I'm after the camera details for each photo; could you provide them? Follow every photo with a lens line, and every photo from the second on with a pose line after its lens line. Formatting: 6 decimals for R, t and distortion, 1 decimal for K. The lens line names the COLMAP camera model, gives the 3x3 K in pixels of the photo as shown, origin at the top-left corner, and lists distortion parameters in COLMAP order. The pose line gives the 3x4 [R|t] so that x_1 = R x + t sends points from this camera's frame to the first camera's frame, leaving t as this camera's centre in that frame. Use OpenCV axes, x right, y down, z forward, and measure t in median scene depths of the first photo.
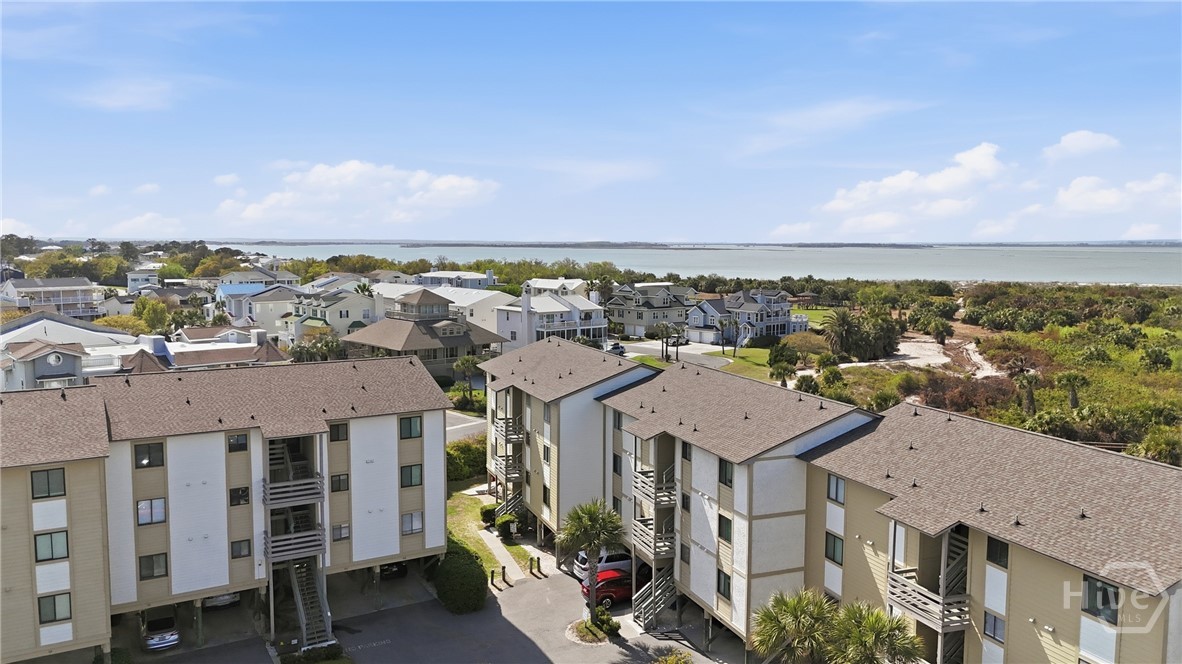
lens RADIAL K [[875.6, 0, 591.0], [0, 875.6, 332.0], [0, 0, 1]] dist [0.091544, -0.092413]
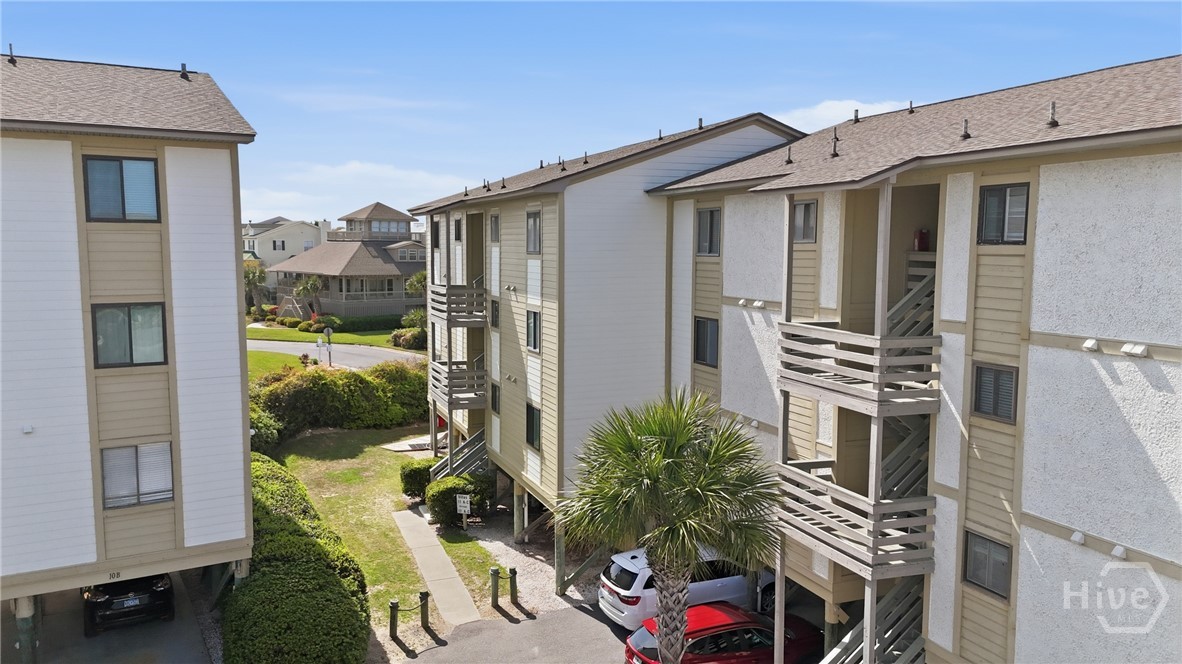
lens RADIAL K [[875.6, 0, 591.0], [0, 875.6, 332.0], [0, 0, 1]] dist [0.091544, -0.092413]
pose [[1.000000, -0.000266, 0.000119, -0.022923], [0.000266, 0.999993, -0.003696, 0.145749], [-0.000118, 0.003696, 0.999993, 0.584016]]
